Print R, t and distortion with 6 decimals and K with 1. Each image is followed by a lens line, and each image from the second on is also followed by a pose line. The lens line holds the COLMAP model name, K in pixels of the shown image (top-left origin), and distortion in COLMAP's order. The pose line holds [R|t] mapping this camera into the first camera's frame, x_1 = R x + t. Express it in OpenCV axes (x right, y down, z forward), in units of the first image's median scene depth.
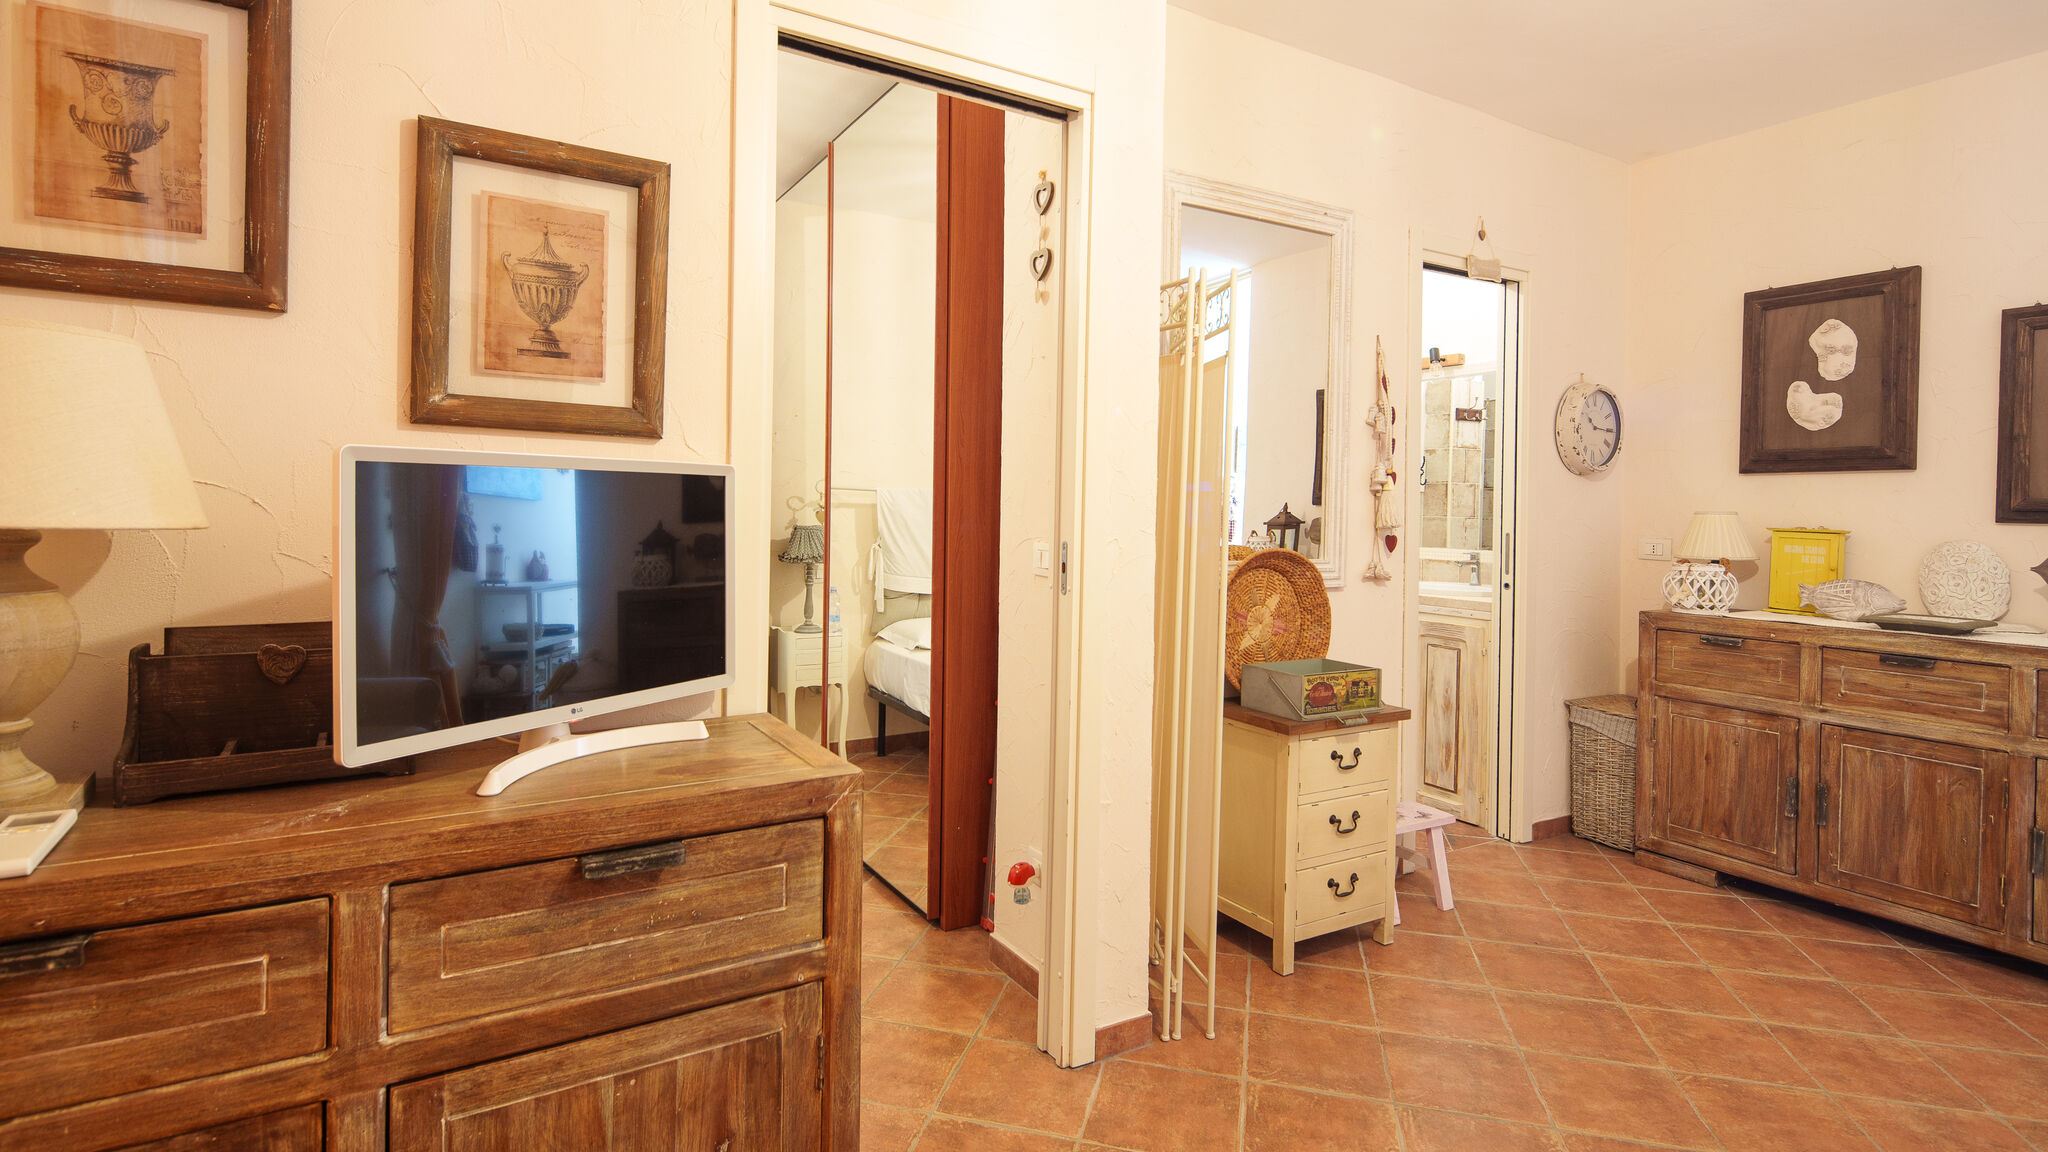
lens RADIAL K [[993.5, 0, 1016.5], [0, 993.5, 513.5], [0, 0, 1]] dist [0.005865, -0.005365]
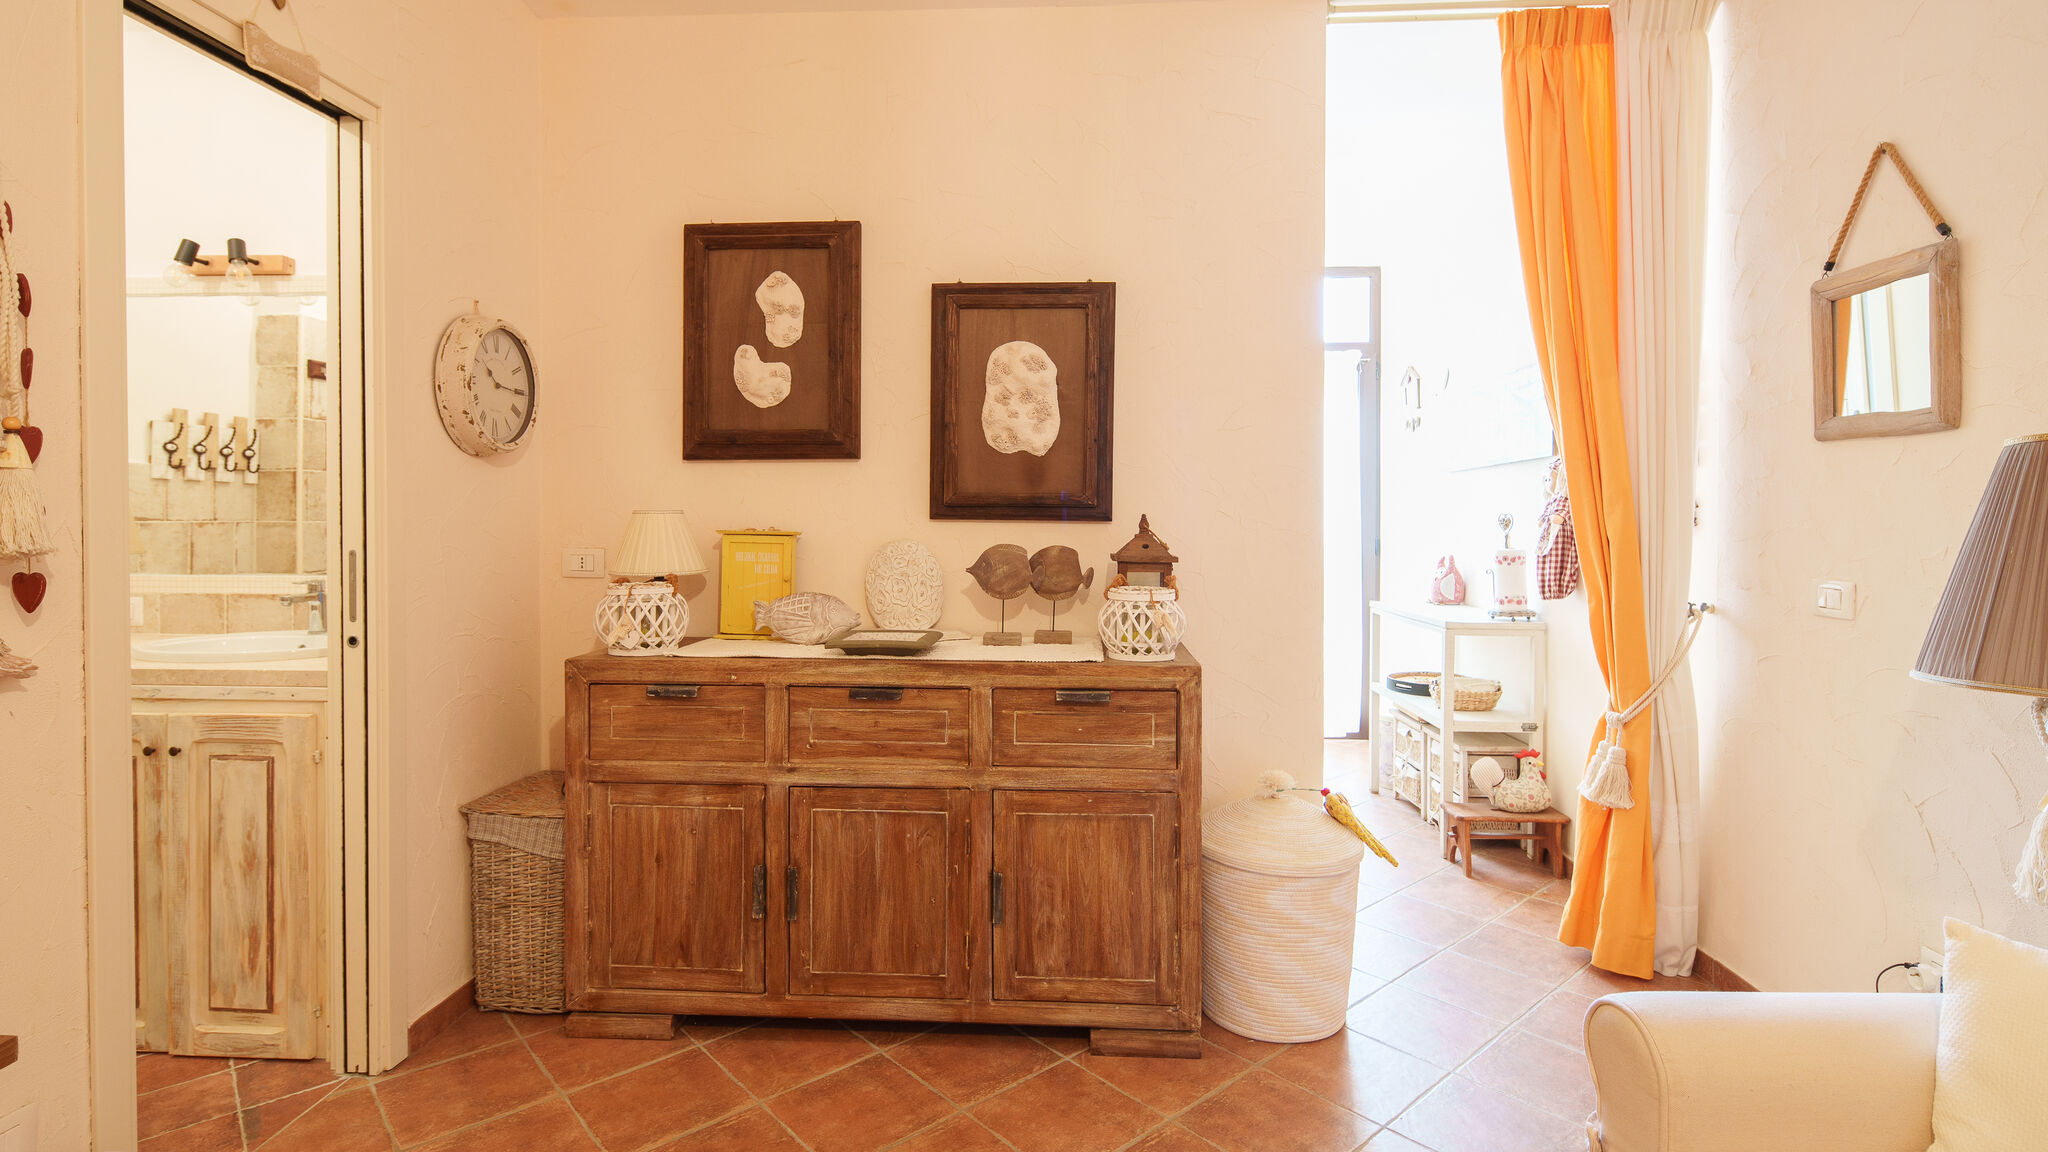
lens RADIAL K [[1000.7, 0, 1016.9], [0, 1000.7, 522.5], [0, 0, 1]] dist [0.005321, -0.005982]
pose [[0.554610, -0.021049, 0.831844, 0.245879], [0.012577, 0.999778, 0.016913, -0.001911], [-0.832015, 0.001081, 0.554752, 0.388520]]
